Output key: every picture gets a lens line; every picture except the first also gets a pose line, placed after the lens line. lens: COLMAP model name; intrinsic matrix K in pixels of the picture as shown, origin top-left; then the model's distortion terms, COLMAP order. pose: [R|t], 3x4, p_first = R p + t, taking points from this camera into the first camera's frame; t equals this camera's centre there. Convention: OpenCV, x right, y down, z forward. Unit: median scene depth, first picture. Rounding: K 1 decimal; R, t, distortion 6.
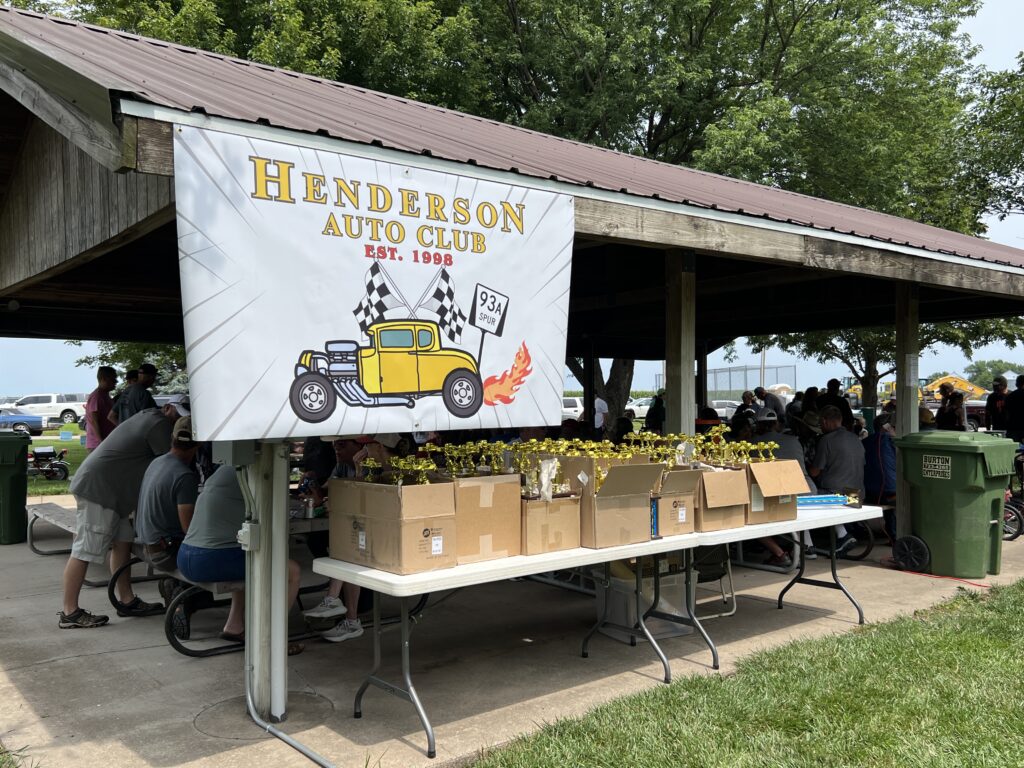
lens RADIAL K [[901.1, 0, 510.2], [0, 901.1, 386.9], [0, 0, 1]] dist [0.002979, 0.000449]
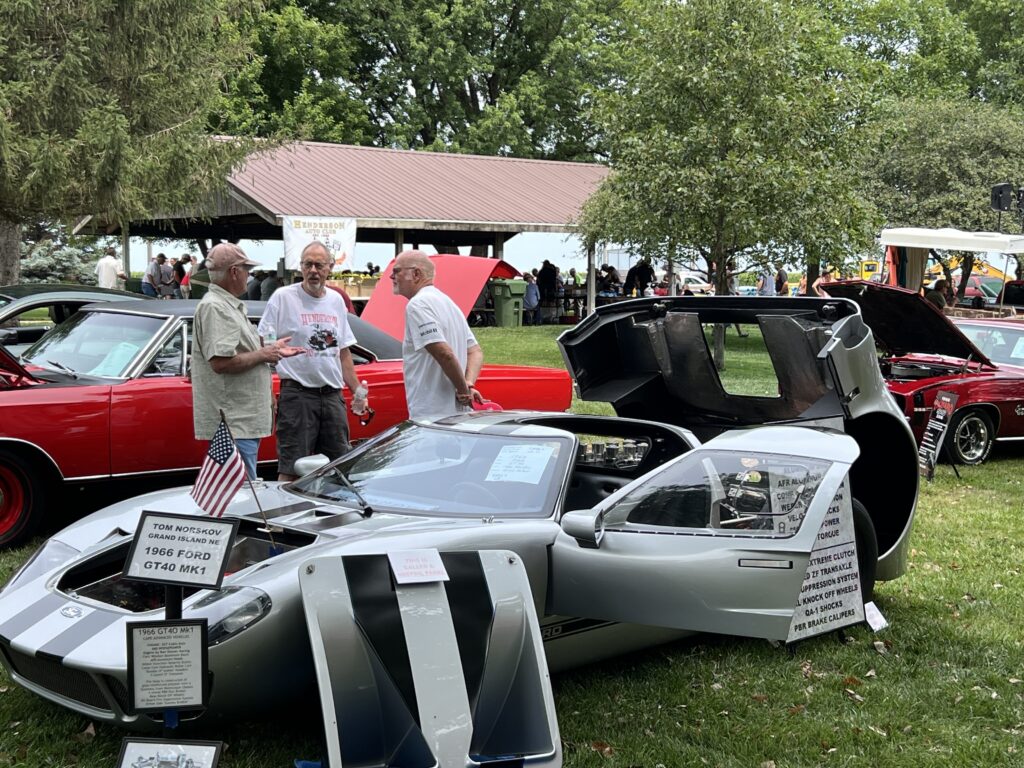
lens RADIAL K [[1482.3, 0, 513.7], [0, 1482.3, 383.6], [0, 0, 1]] dist [0.031445, 0.000000]
pose [[0.998584, 0.001717, 0.053178, 0.468980], [-0.005685, 0.997202, 0.074544, 0.052780], [-0.052901, -0.074740, 0.995799, -6.568466]]
